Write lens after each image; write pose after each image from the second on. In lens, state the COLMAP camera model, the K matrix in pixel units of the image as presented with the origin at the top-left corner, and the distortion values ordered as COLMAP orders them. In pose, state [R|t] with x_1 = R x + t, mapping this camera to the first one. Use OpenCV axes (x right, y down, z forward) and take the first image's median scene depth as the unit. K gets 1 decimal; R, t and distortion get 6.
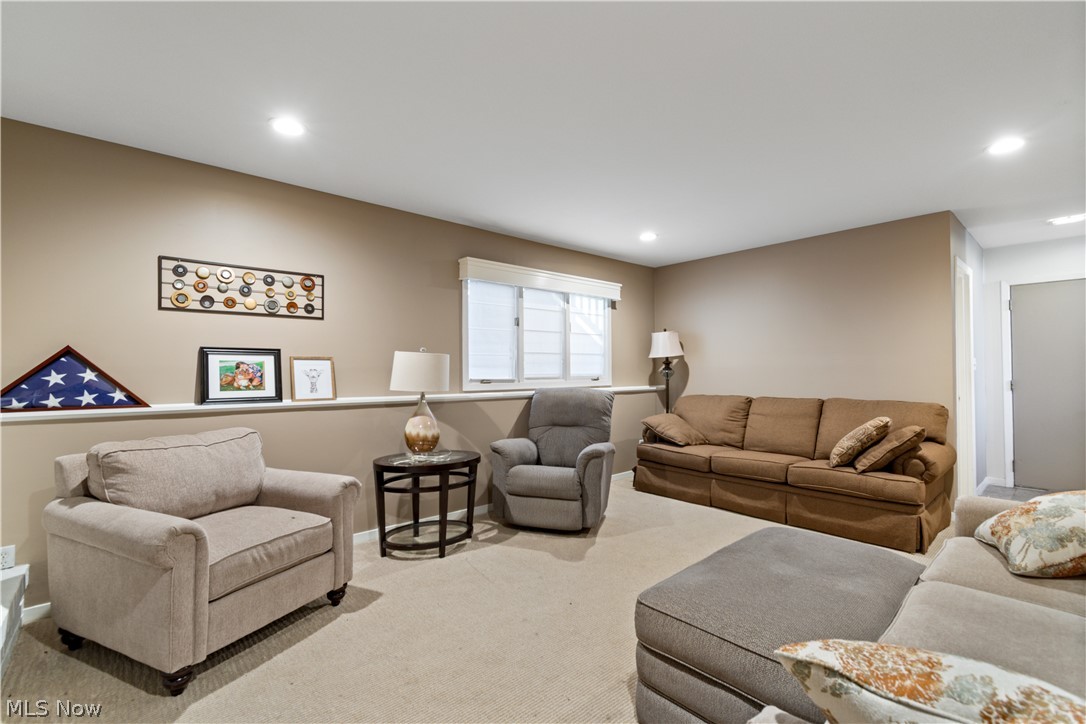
lens RADIAL K [[481.9, 0, 545.2], [0, 481.9, 357.9], [0, 0, 1]] dist [-0.001302, -0.000417]
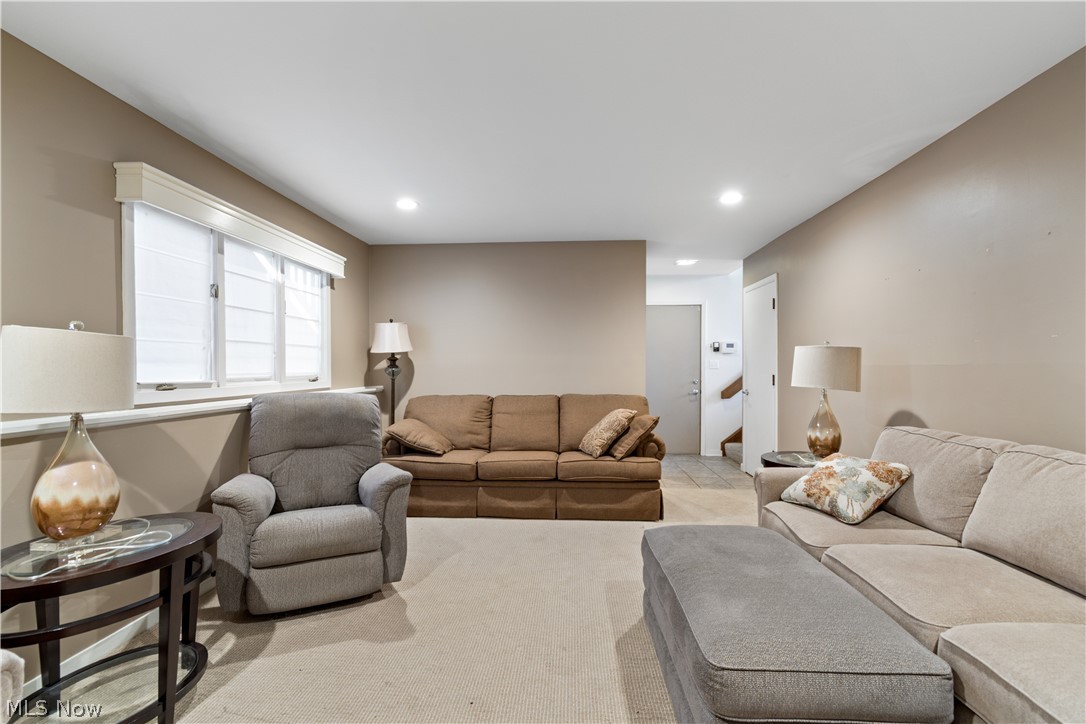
lens RADIAL K [[488.3, 0, 545.6], [0, 488.3, 367.8], [0, 0, 1]] dist [0.002235, 0.000394]
pose [[0.706266, 0.002181, 0.707943, -0.225882], [-0.020278, 0.999647, 0.017150, 0.006388], [-0.707656, -0.026468, 0.706062, 0.264937]]
